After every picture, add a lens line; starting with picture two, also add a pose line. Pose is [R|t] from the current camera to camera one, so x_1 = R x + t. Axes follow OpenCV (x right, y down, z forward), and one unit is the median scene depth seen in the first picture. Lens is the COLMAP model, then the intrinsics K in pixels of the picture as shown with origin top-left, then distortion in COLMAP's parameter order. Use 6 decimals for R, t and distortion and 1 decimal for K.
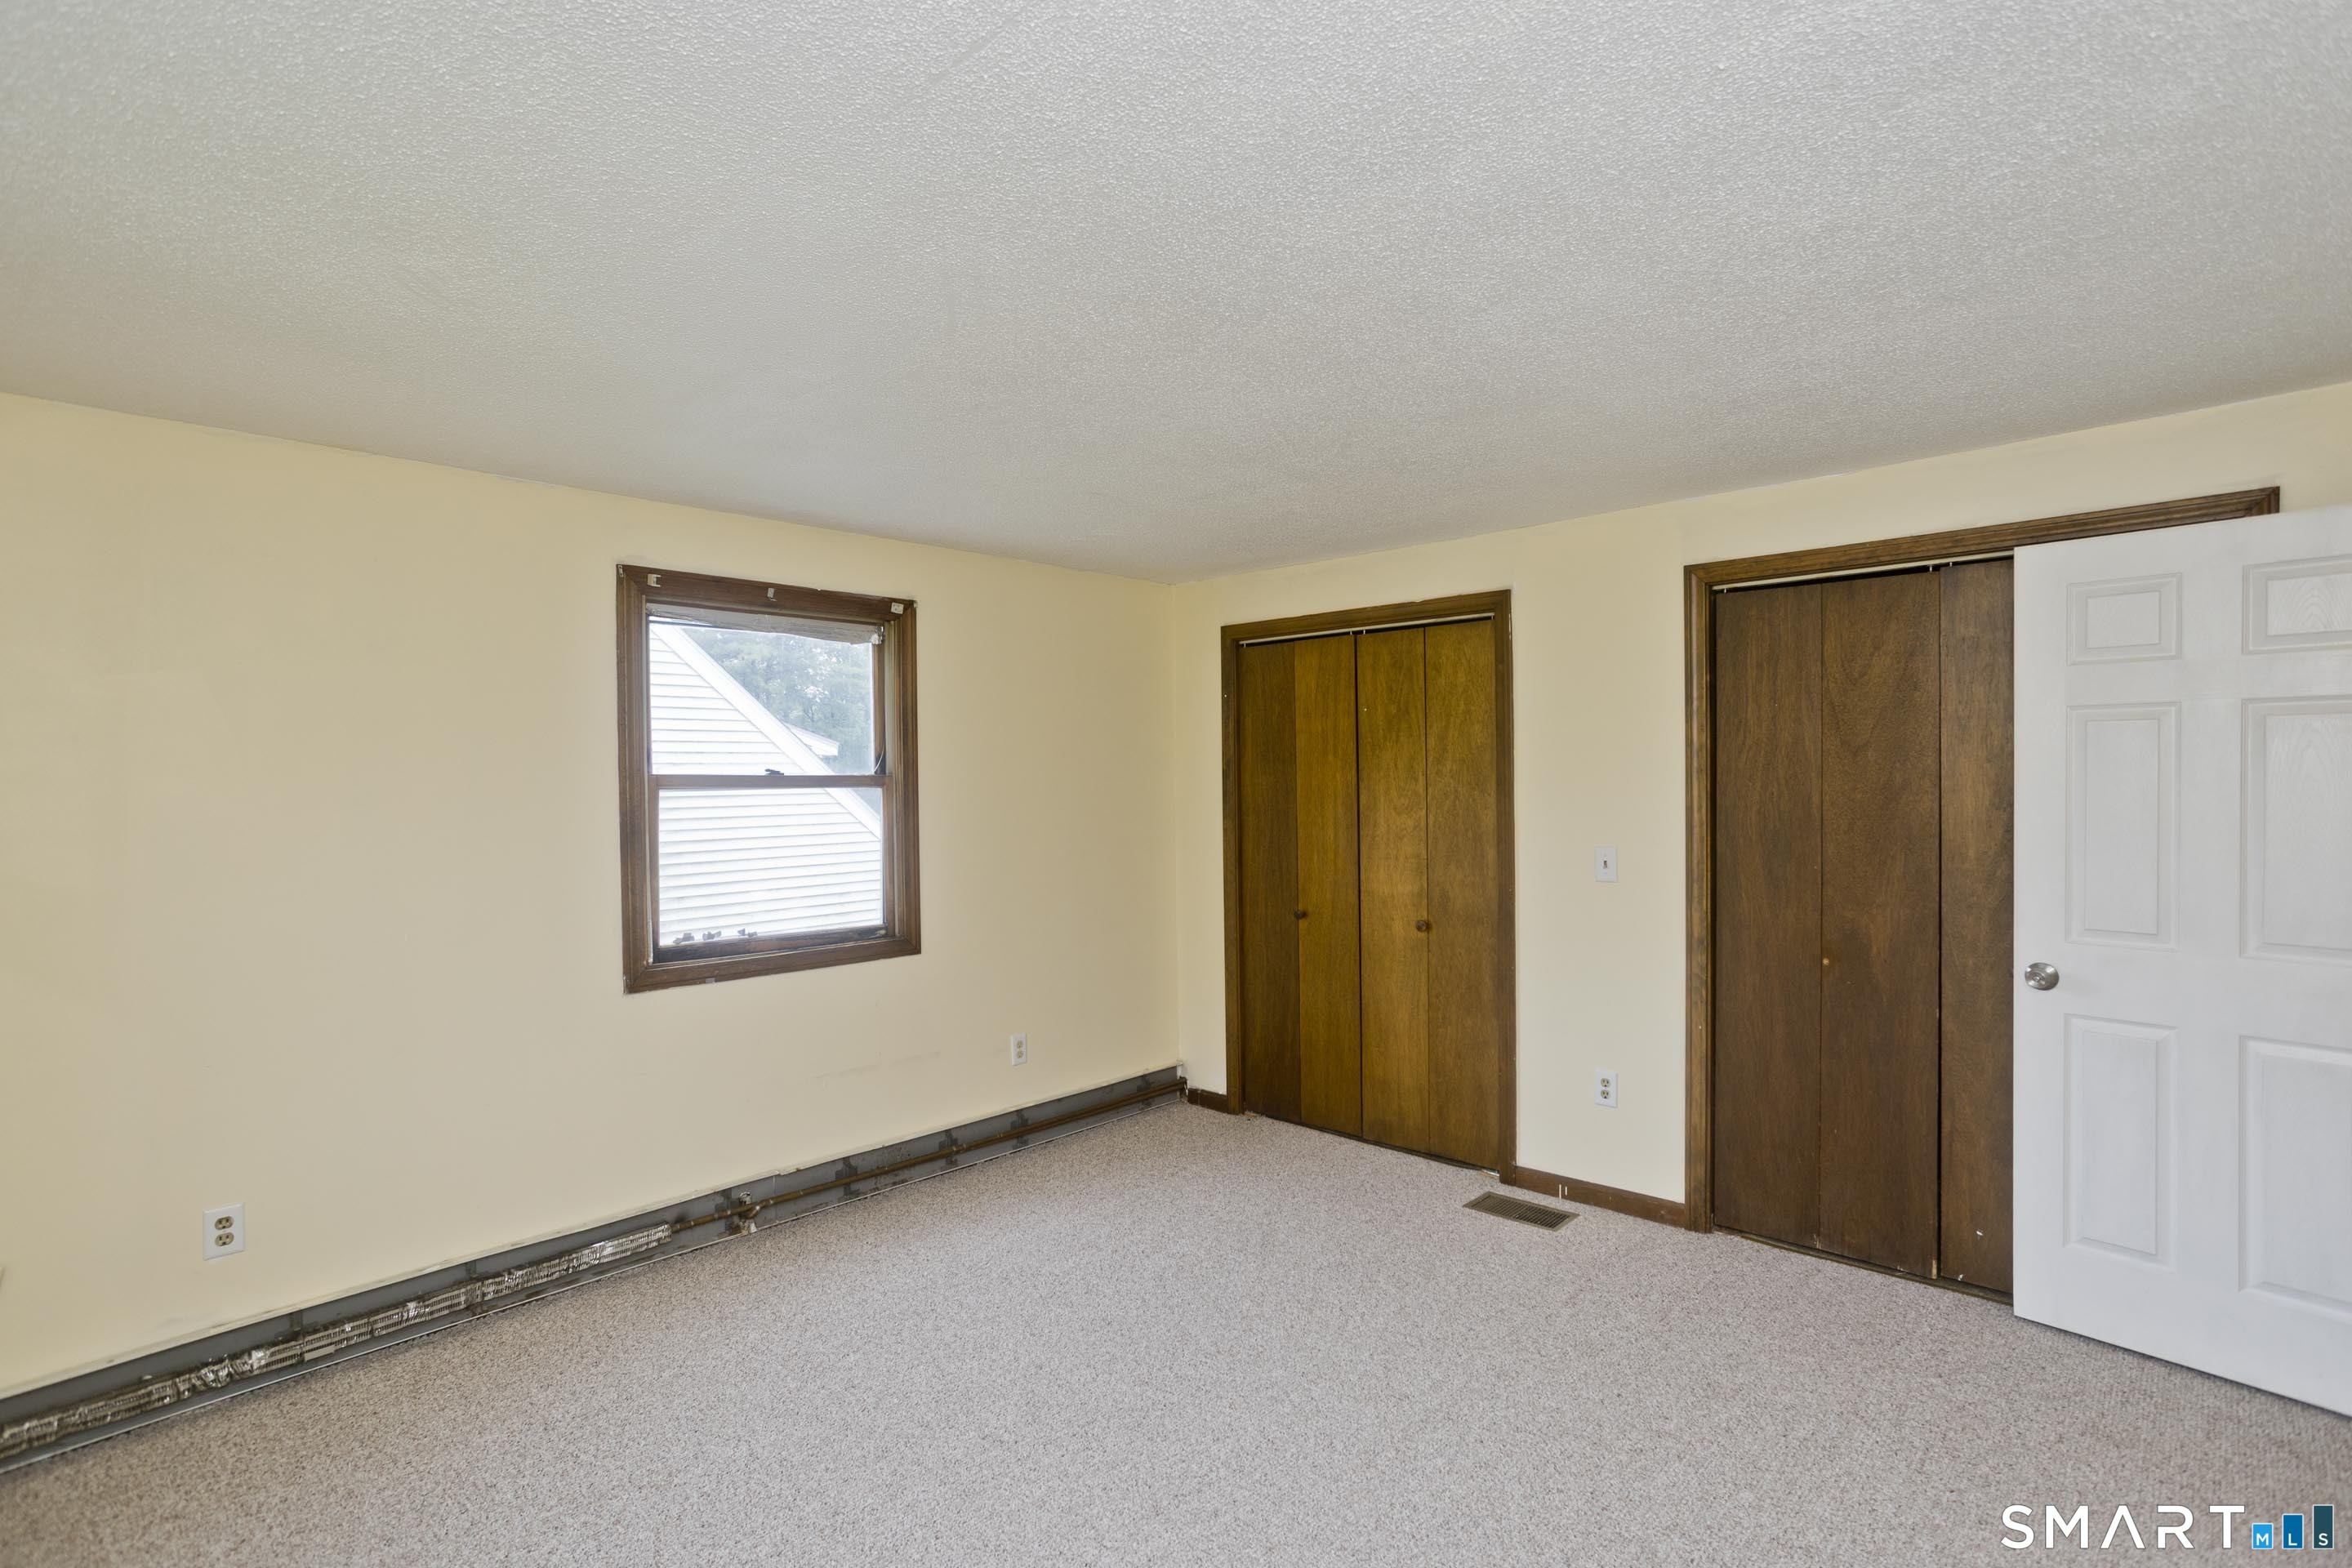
lens RADIAL K [[1126.2, 0, 1185.0], [0, 1126.2, 780.2], [0, 0, 1]] dist [-0.043248, 0.026335]
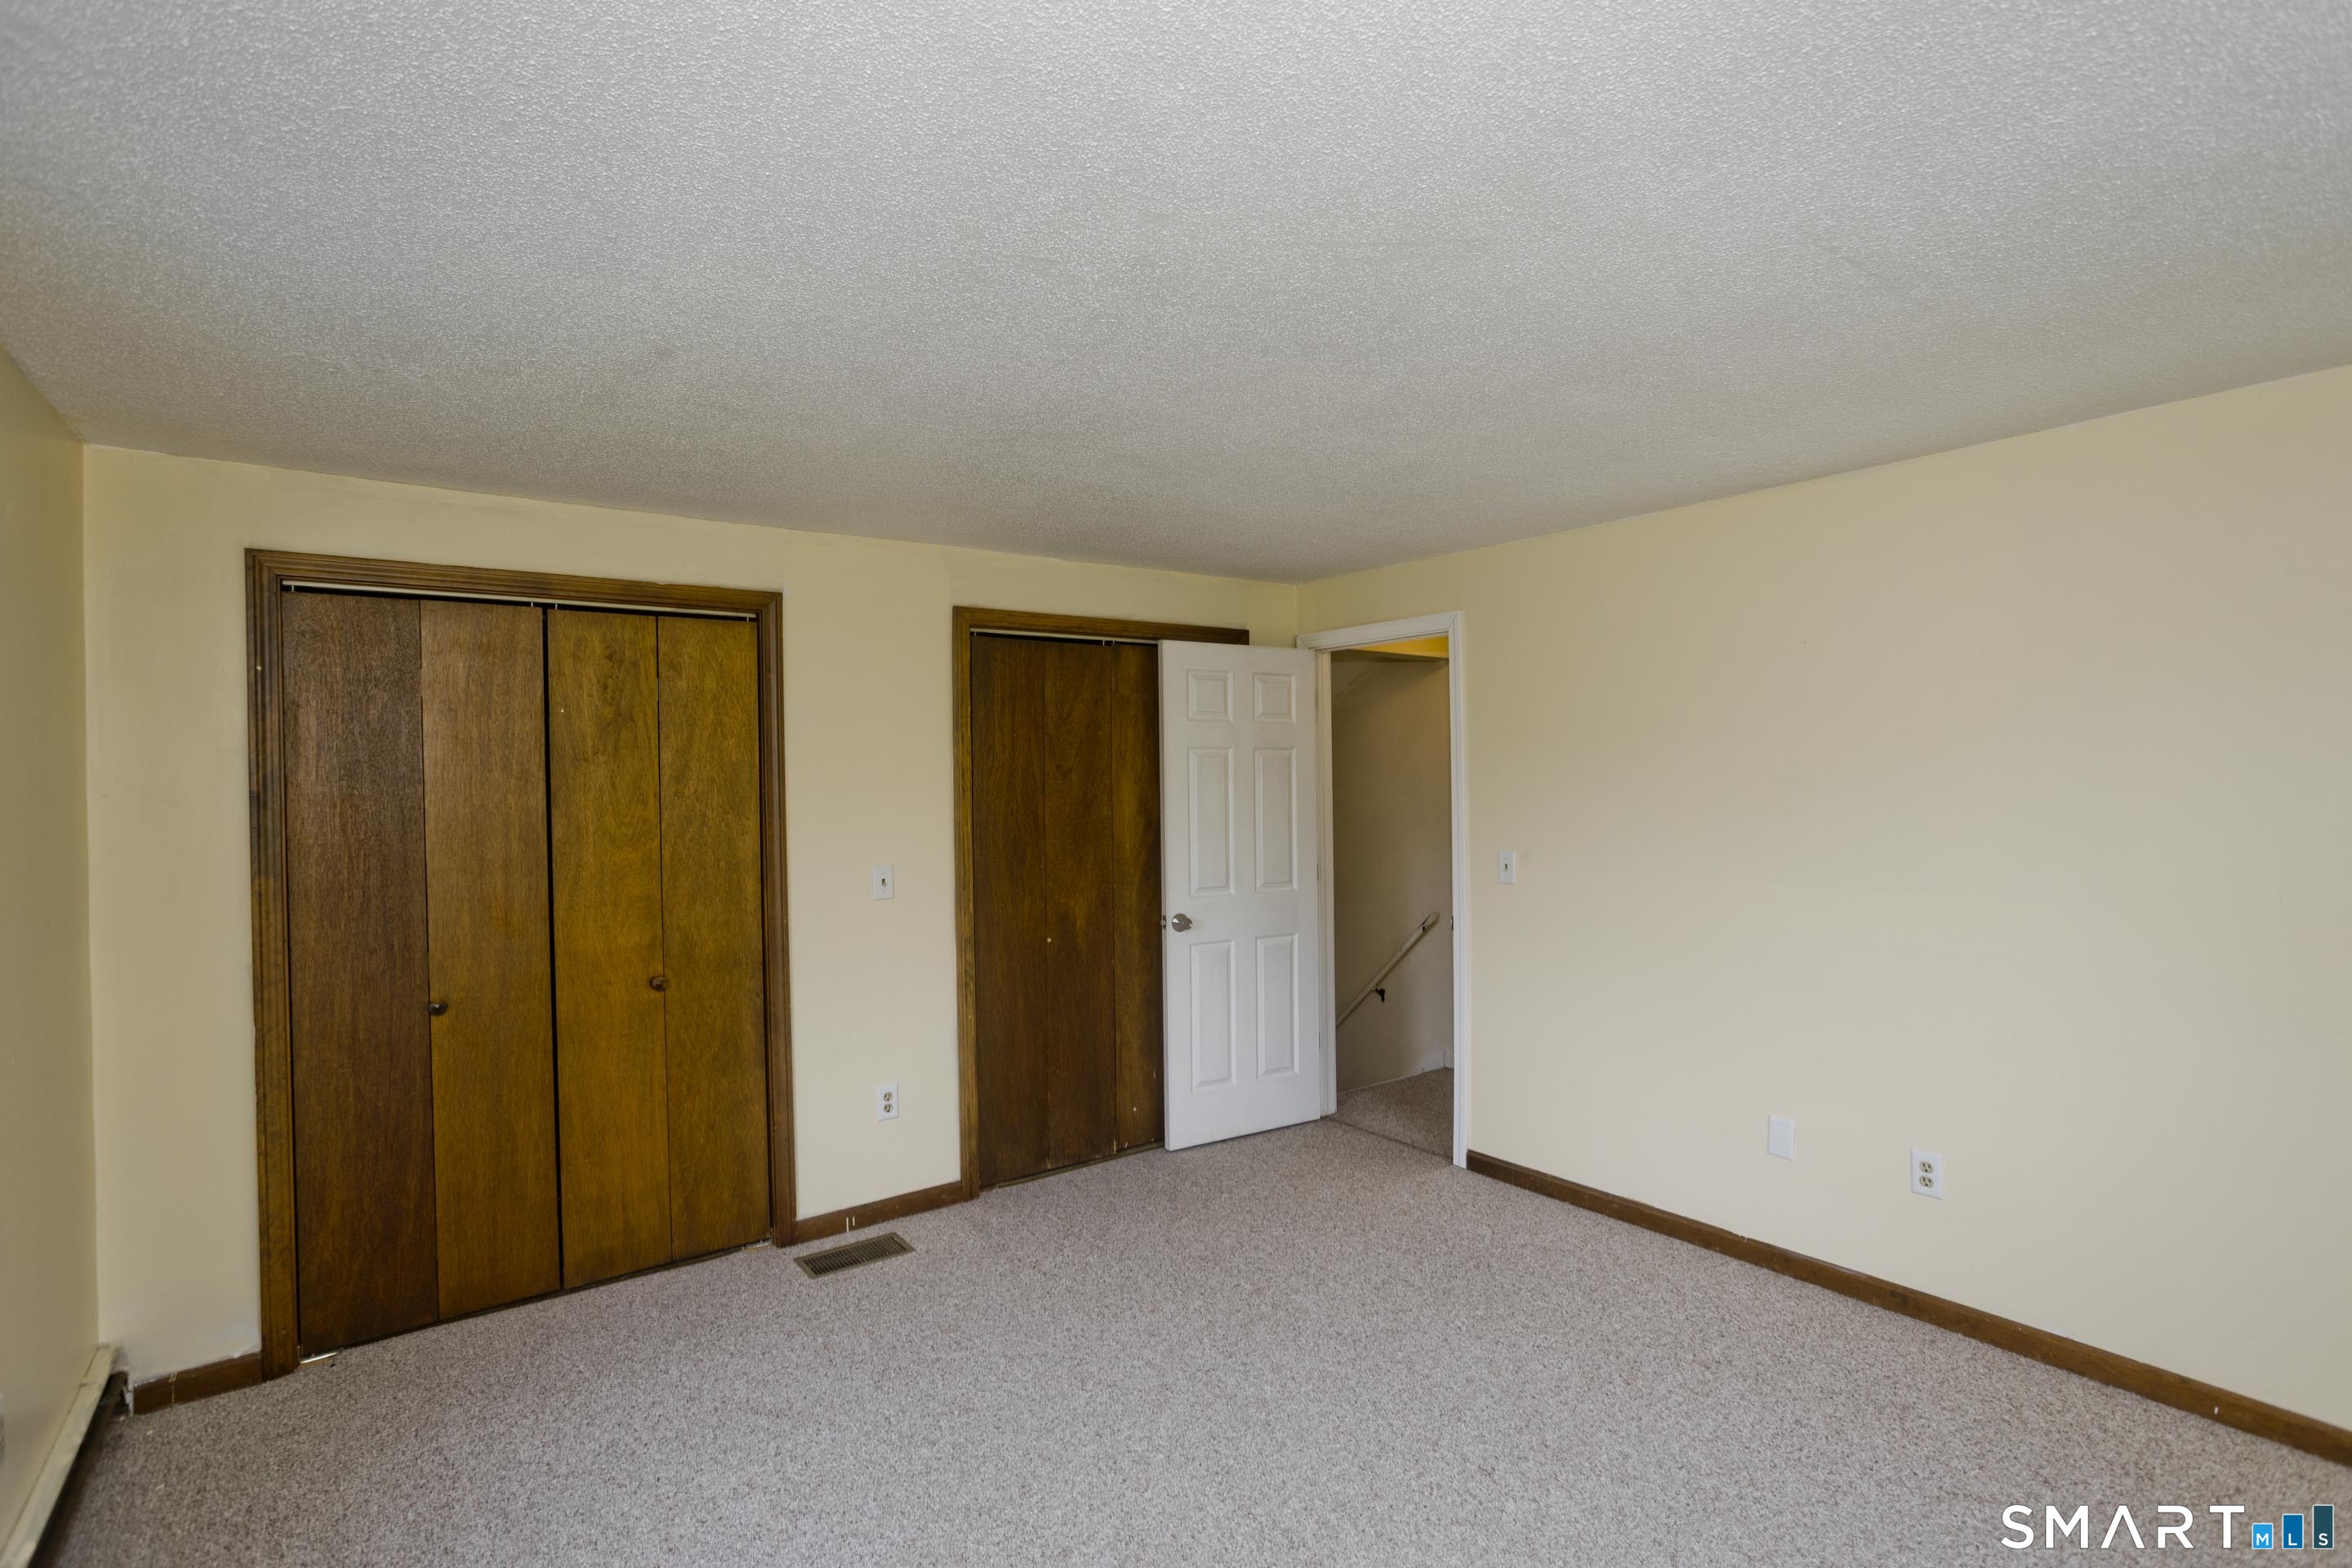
lens RADIAL K [[1126.2, 0, 1185.0], [0, 1126.2, 780.2], [0, 0, 1]] dist [-0.043248, 0.026335]
pose [[0.178256, 0.011927, 0.983912, -0.519826], [0.020585, 0.999663, -0.015847, 0.004032], [-0.983769, 0.023078, 0.177951, 0.486507]]
